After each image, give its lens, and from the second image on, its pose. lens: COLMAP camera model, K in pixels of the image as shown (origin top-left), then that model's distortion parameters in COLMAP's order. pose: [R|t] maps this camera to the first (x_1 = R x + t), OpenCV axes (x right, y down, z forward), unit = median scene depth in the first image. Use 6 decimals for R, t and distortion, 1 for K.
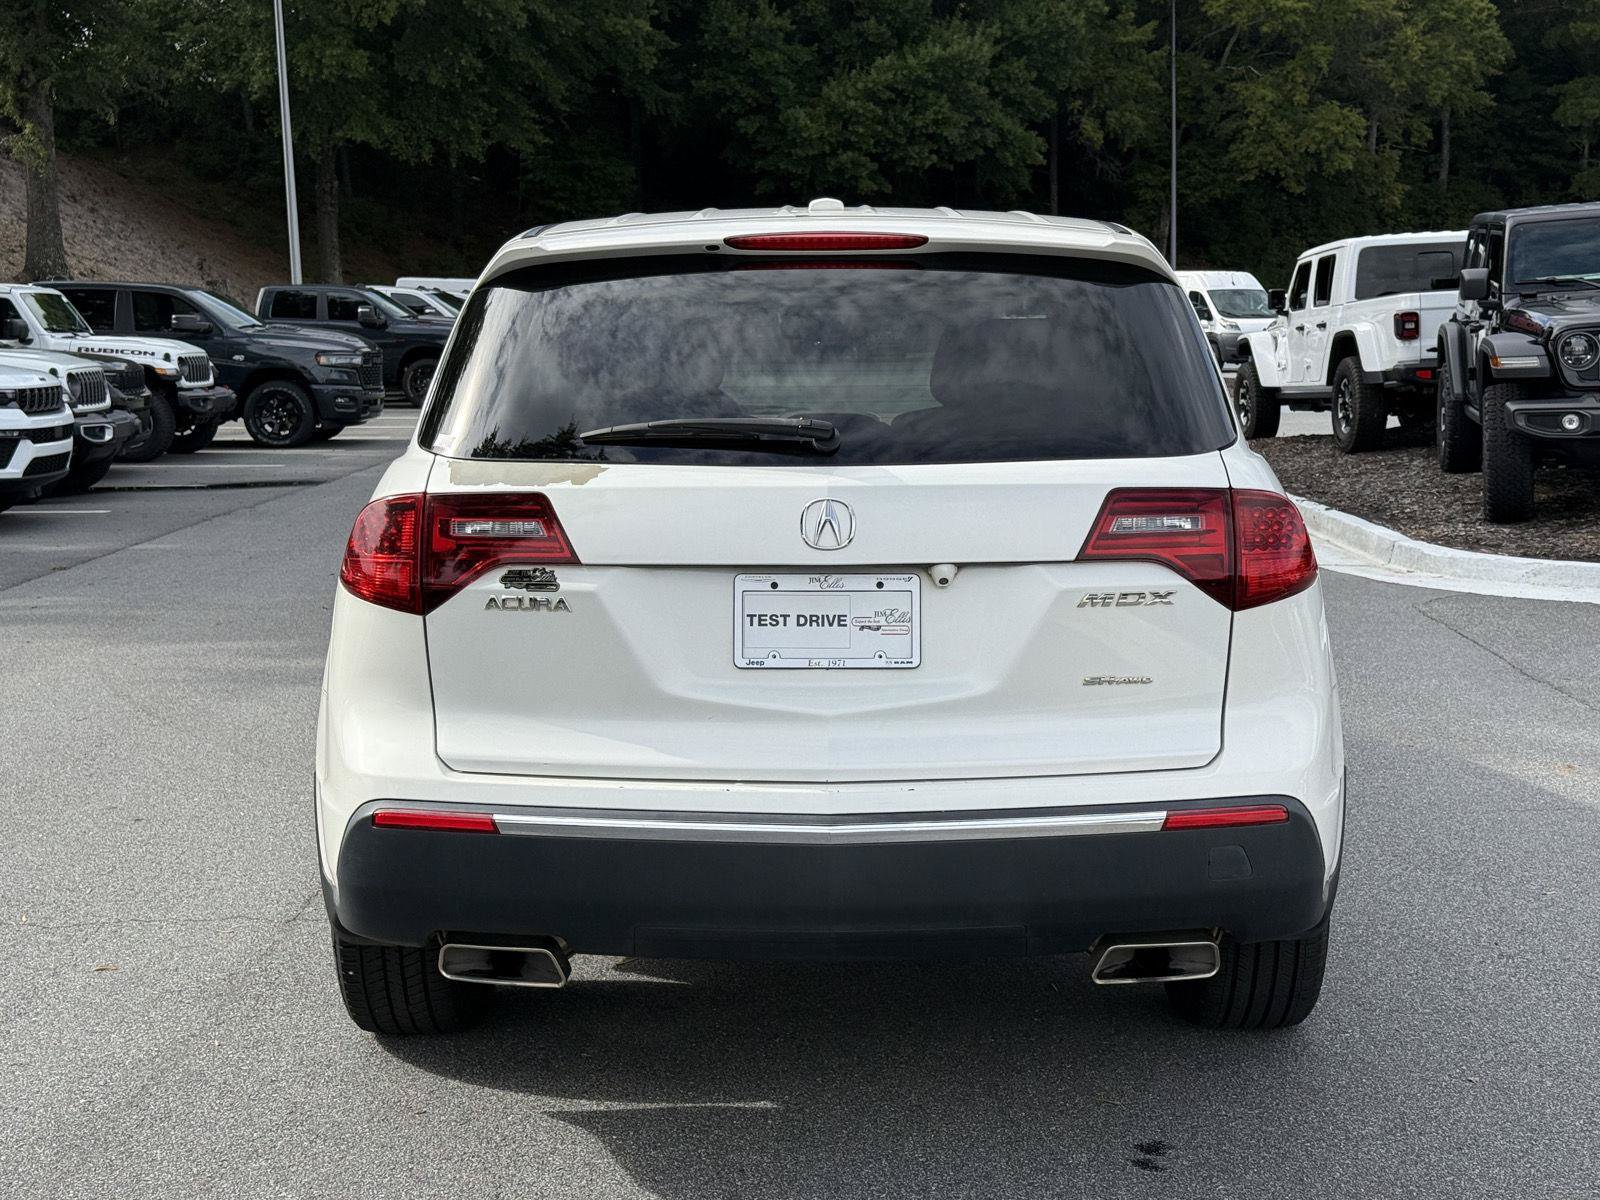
lens RADIAL K [[2226.1, 0, 837.6], [0, 2226.1, 603.0], [0, 0, 1]] dist [0.147801, -0.335576]
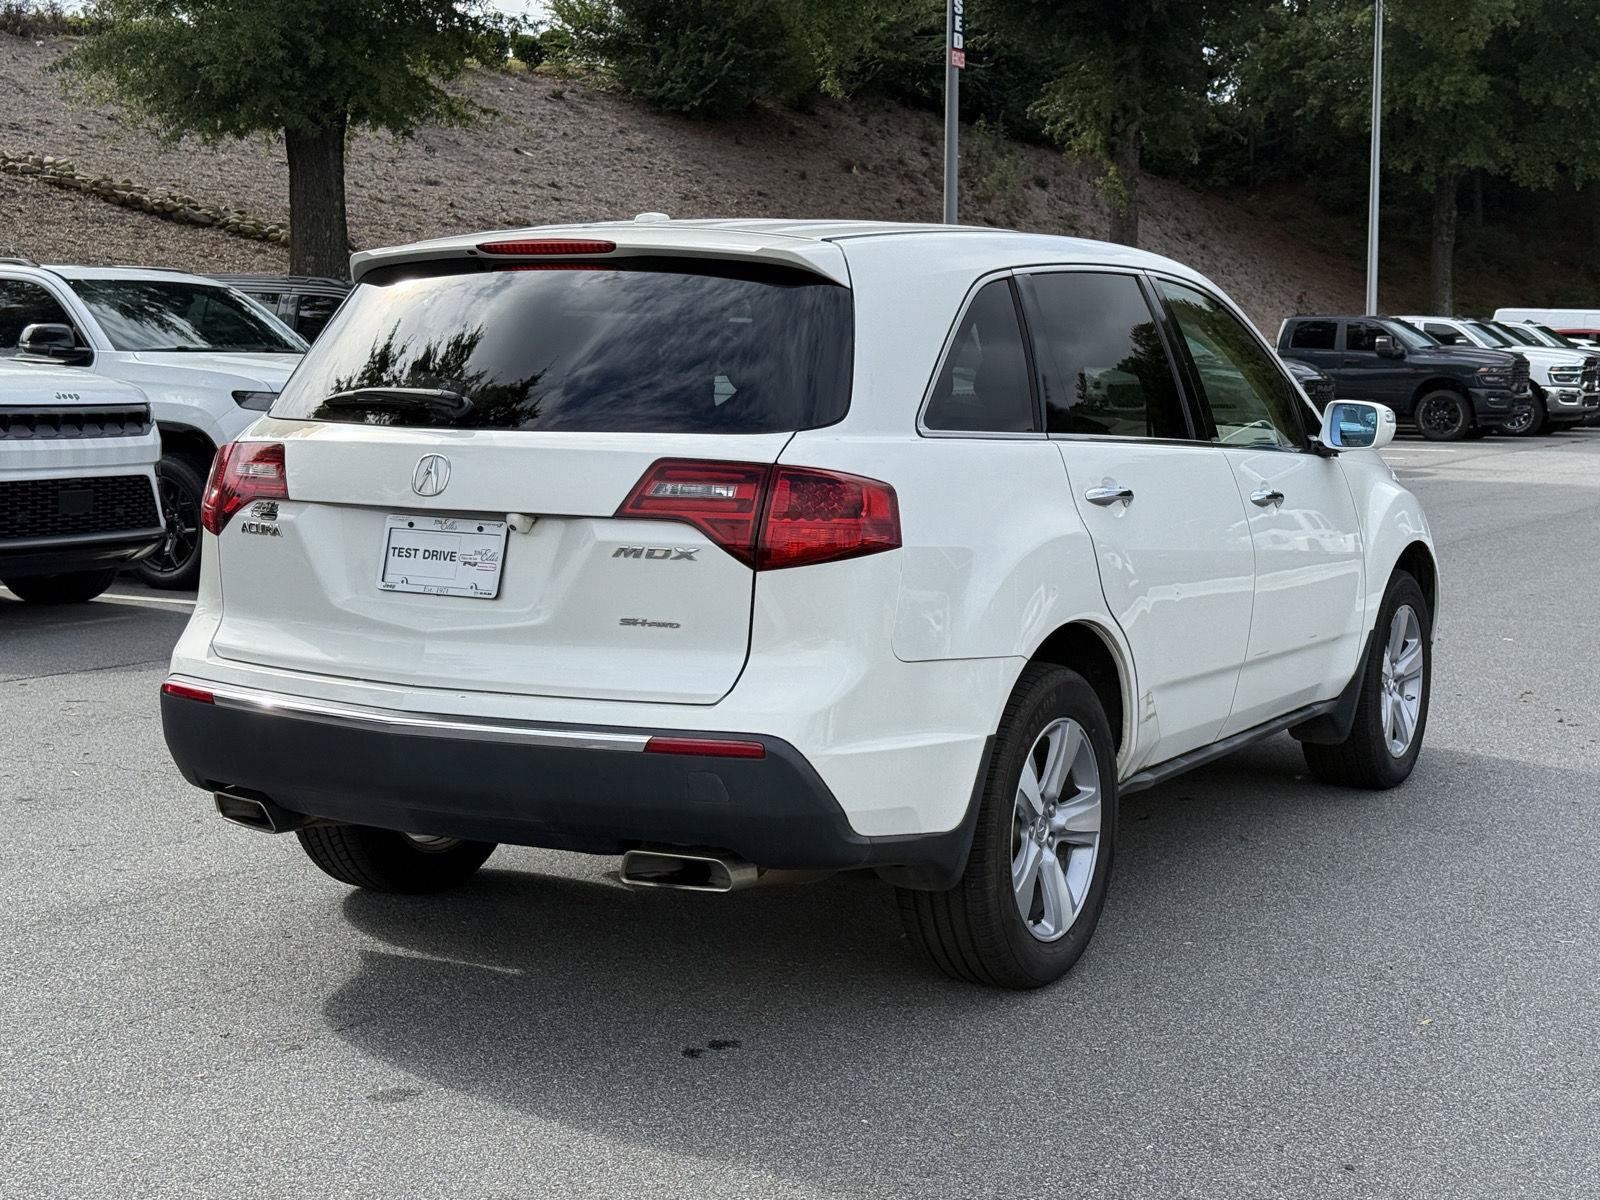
lens RADIAL K [[2259.3, 0, 800.0], [0, 2259.3, 600.0], [0, 0, 1]] dist [0.147001, 0.020590]
pose [[0.866388, 0.068006, -0.494719, 0.171797], [-0.077147, 0.997018, 0.001950, 0.003210], [0.493377, 0.036477, 0.869051, 0.003989]]
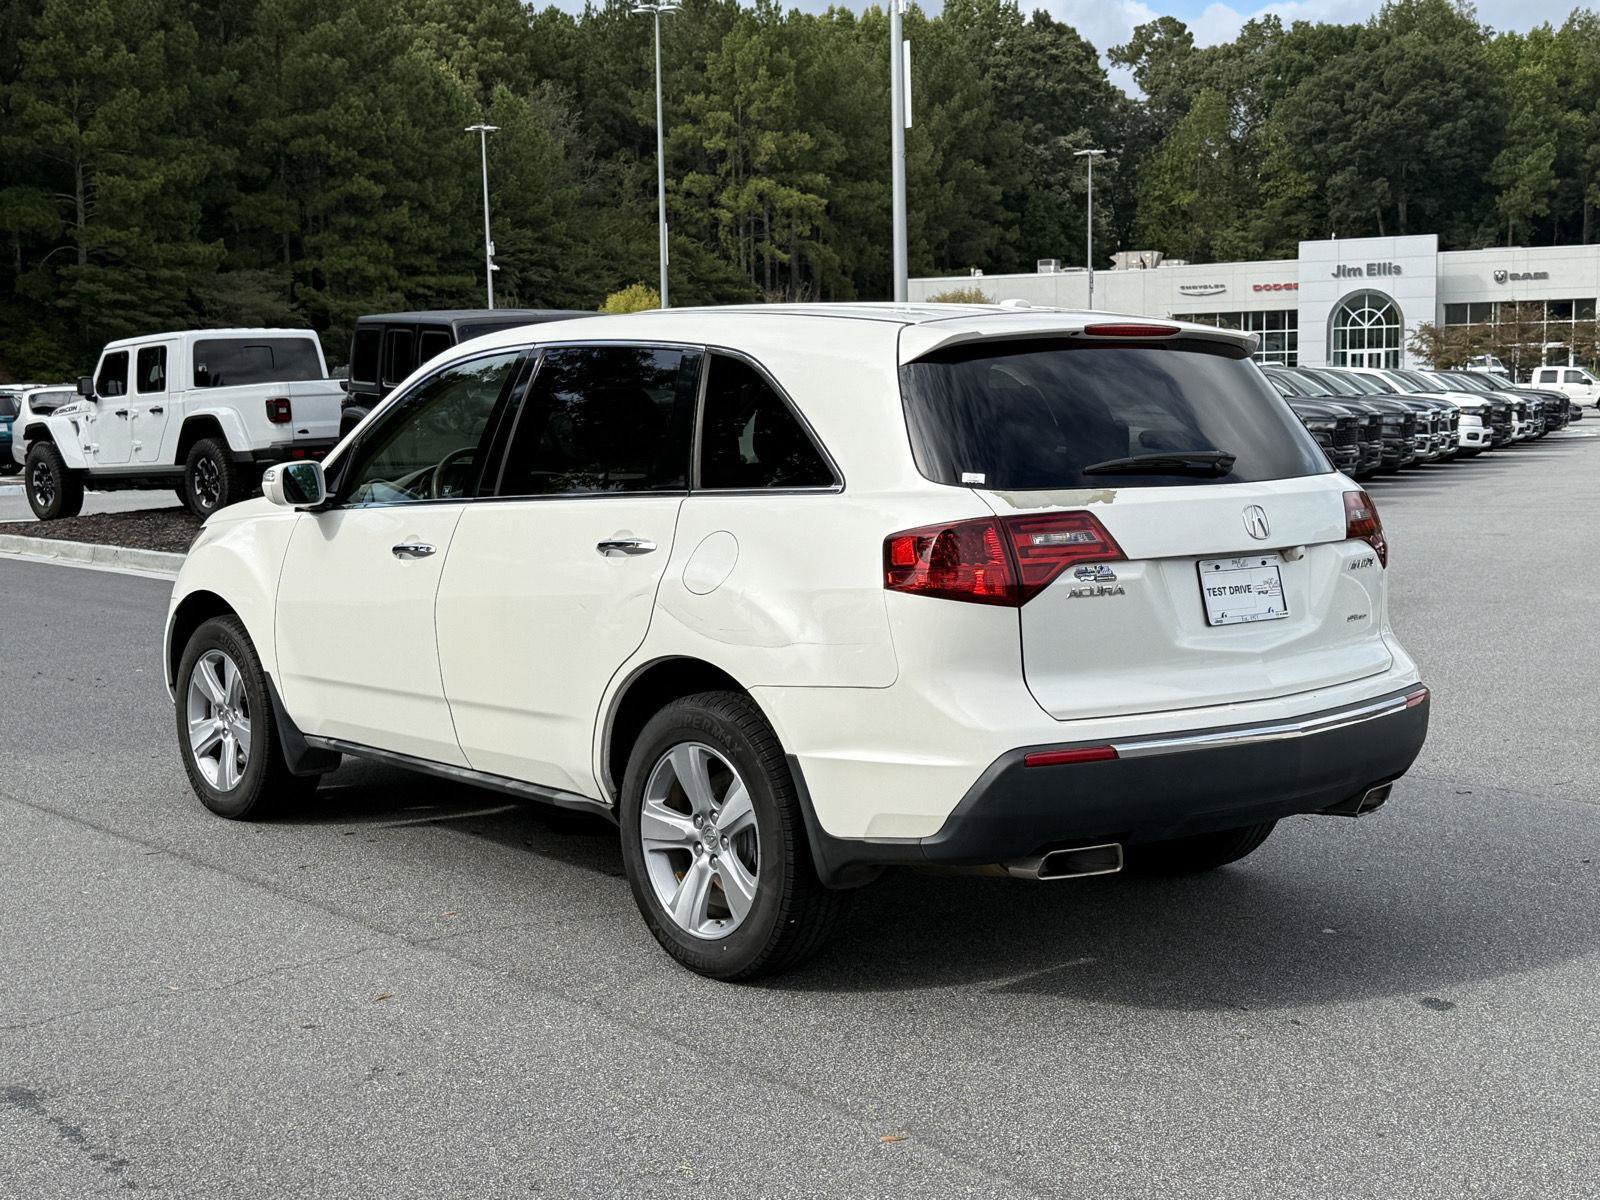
lens RADIAL K [[2041.0, 0, 822.9], [0, 2041.0, 617.3], [0, 0, 1]] dist [0.213296, -0.466600]
pose [[0.765528, -0.071995, 0.639362, -0.236441], [0.088749, 0.996037, 0.005895, -0.001346], [-0.637253, 0.052230, 0.768883, 0.031518]]
